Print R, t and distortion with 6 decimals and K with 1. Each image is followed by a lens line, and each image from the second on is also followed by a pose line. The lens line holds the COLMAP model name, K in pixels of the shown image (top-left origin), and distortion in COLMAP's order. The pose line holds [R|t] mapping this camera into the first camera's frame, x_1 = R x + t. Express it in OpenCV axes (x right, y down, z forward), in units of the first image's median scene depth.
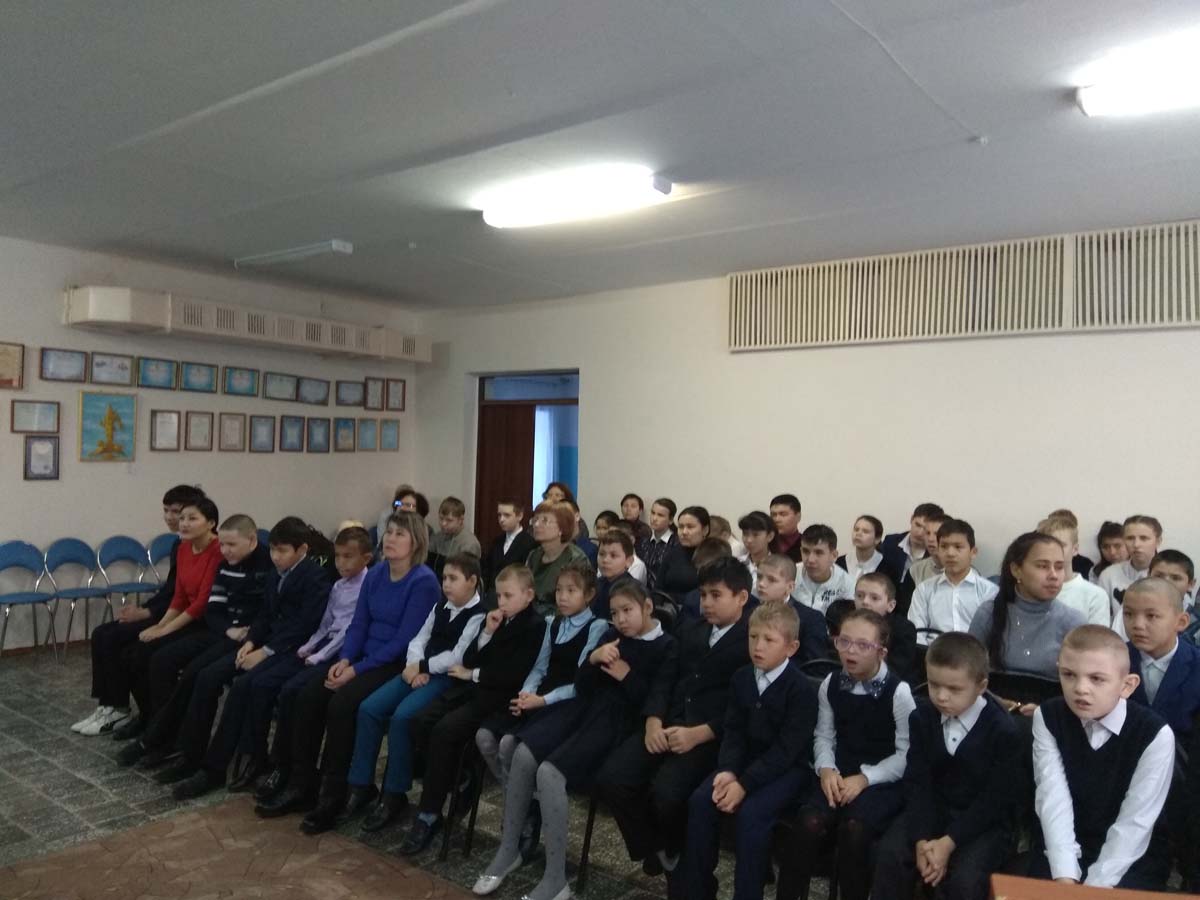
lens RADIAL K [[930.2, 0, 600.0], [0, 930.2, 450.0], [0, 0, 1]] dist [0.139097, -0.213636]
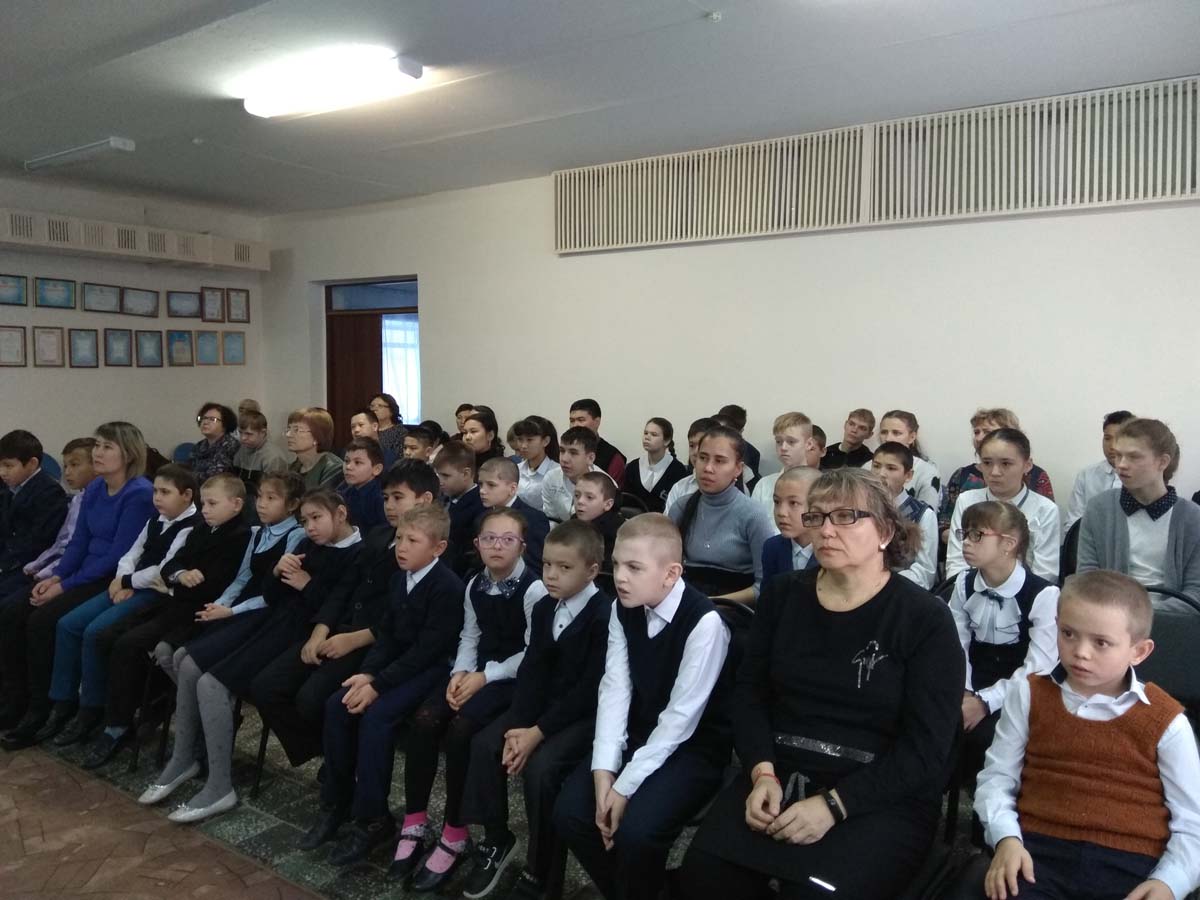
lens RADIAL K [[930.2, 0, 600.0], [0, 930.2, 450.0], [0, 0, 1]] dist [0.139097, -0.213636]
pose [[0.998856, -0.023377, 0.041715, 0.169947], [0.019525, 0.995708, 0.090464, 0.011970], [-0.043651, -0.089546, 0.995026, 0.016305]]
